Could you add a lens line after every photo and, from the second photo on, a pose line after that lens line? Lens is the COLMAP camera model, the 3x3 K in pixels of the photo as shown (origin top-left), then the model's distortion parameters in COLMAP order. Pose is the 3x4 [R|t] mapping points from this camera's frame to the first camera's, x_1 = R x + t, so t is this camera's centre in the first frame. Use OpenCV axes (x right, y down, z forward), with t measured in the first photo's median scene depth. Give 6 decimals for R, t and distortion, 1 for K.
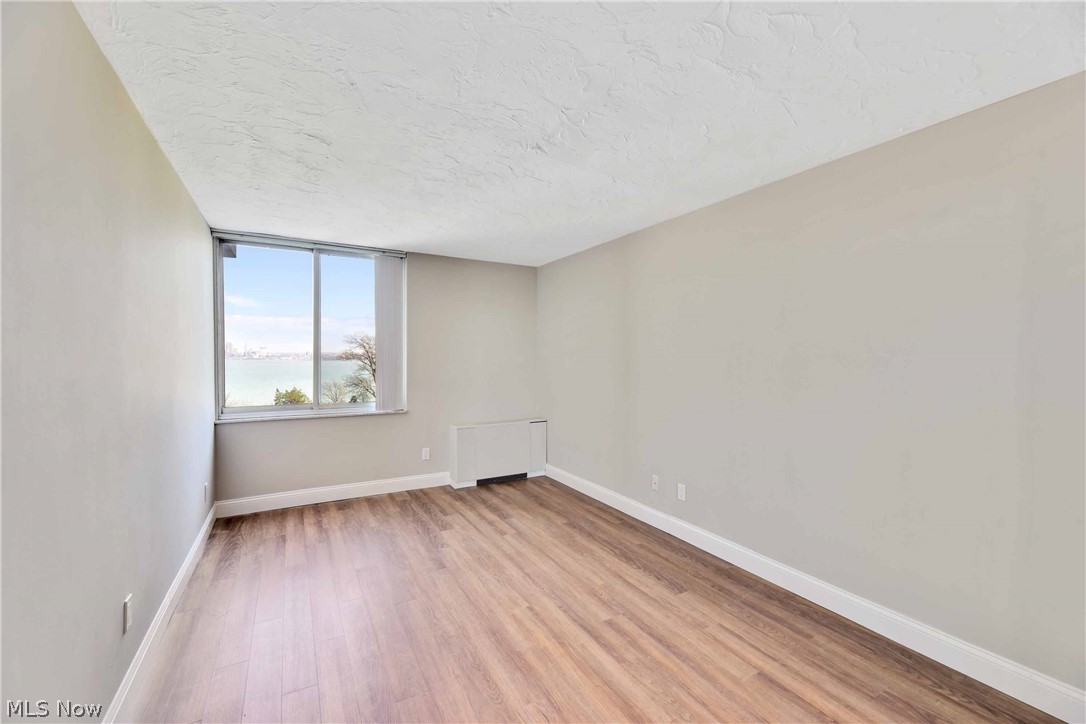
lens RADIAL K [[443.0, 0, 543.3], [0, 443.0, 364.7], [0, 0, 1]] dist [0.000638, -0.000123]
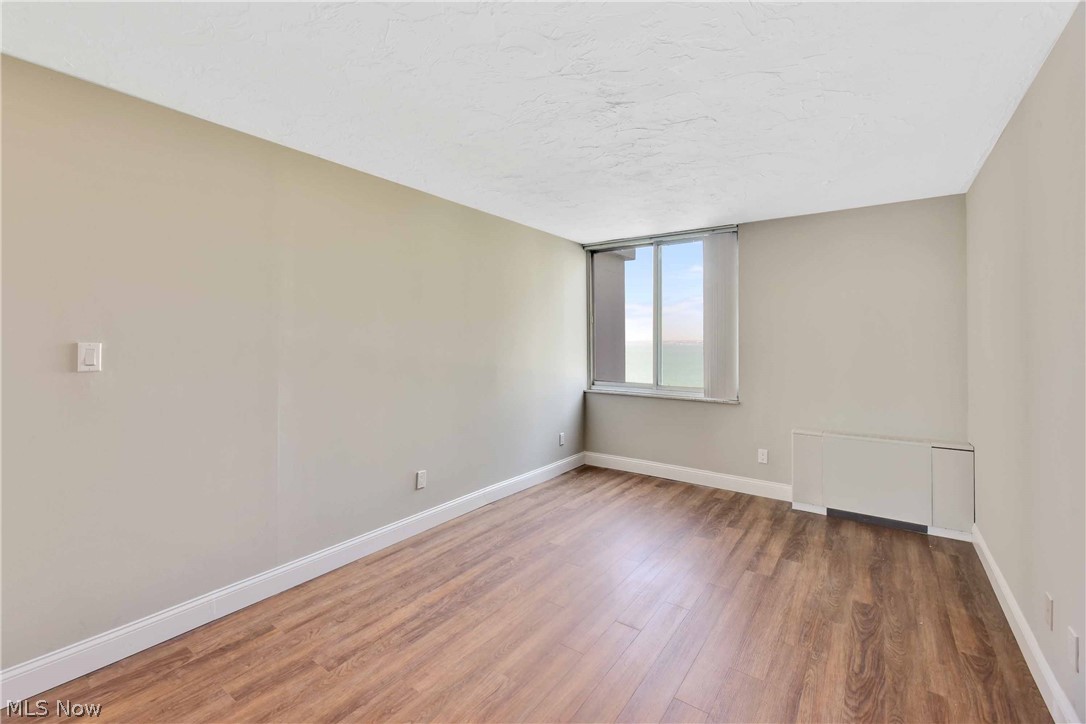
lens RADIAL K [[465.6, 0, 521.0], [0, 465.6, 337.3], [0, 0, 1]] dist [-0.000192, -0.003590]
pose [[0.396223, -0.007520, -0.918123, 0.481675], [-0.019990, 0.999659, -0.016814, -0.001267], [0.917937, 0.025016, 0.395938, 0.288204]]
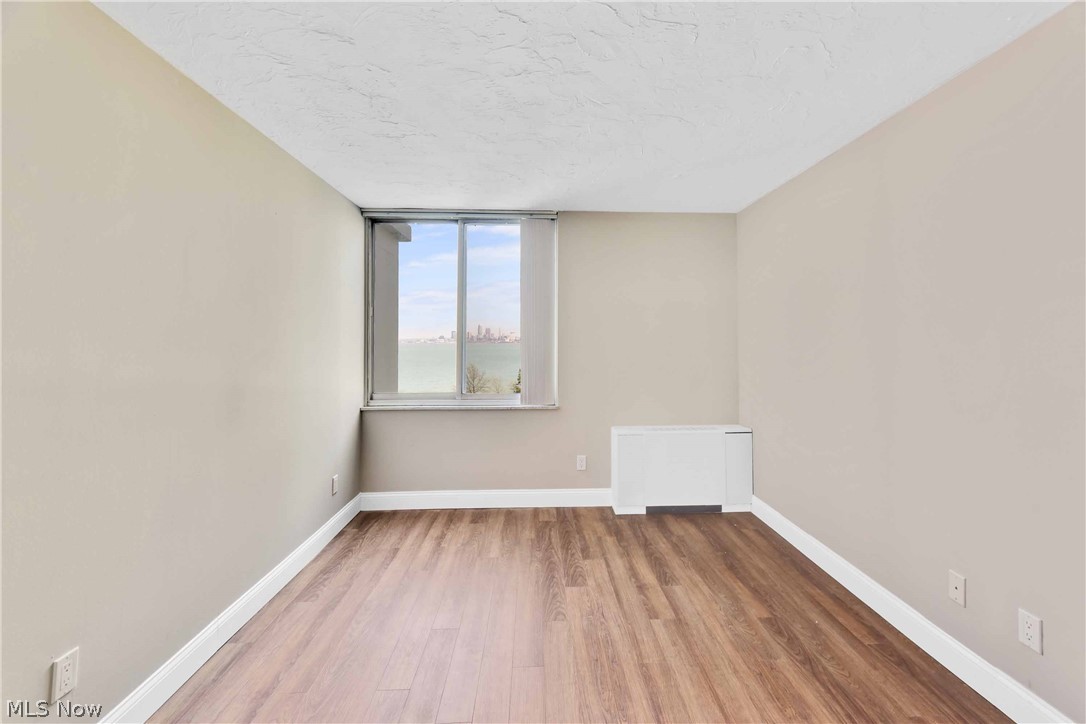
lens RADIAL K [[459.3, 0, 554.0], [0, 459.3, 325.2], [0, 0, 1]] dist [-0.000843, -0.000694]
pose [[0.890565, -0.018344, -0.454486, 0.087805], [-0.004642, 0.998768, -0.049409, -0.002800], [0.454832, 0.046112, 0.889382, 0.315444]]
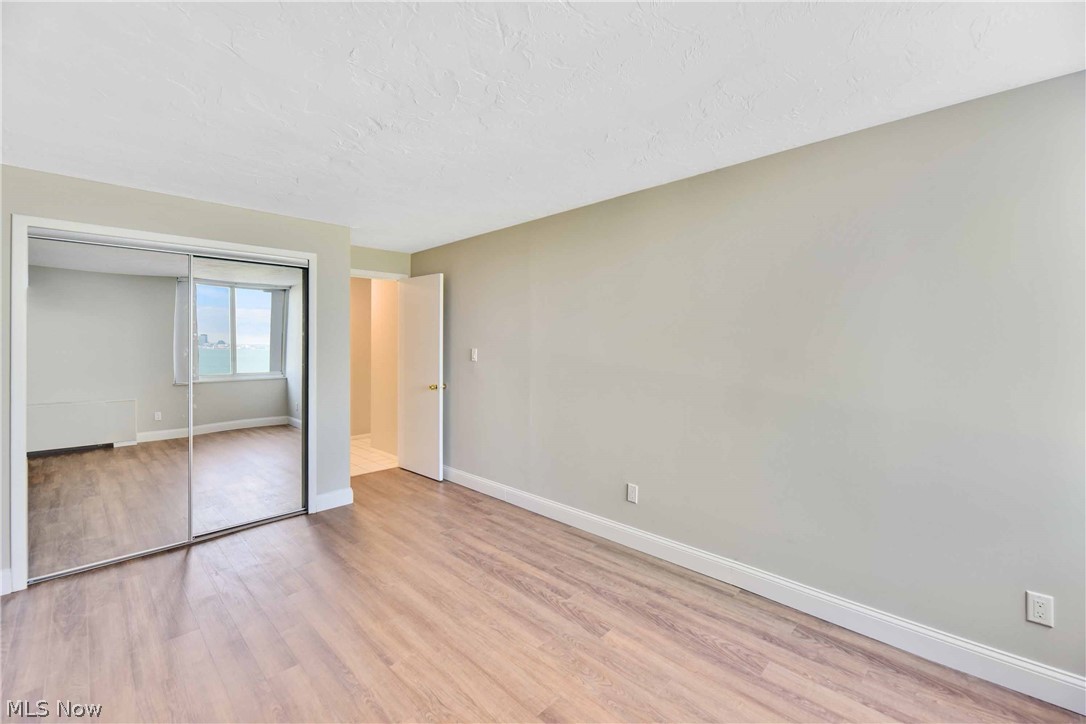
lens RADIAL K [[450.0, 0, 545.6], [0, 450.0, 366.4], [0, 0, 1]] dist [-0.002440, -0.000635]
pose [[-0.959751, 0.016500, -0.280366, -0.056271], [-0.003983, 0.997373, 0.072330, -0.033273], [0.280823, 0.070535, -0.957164, 1.236571]]
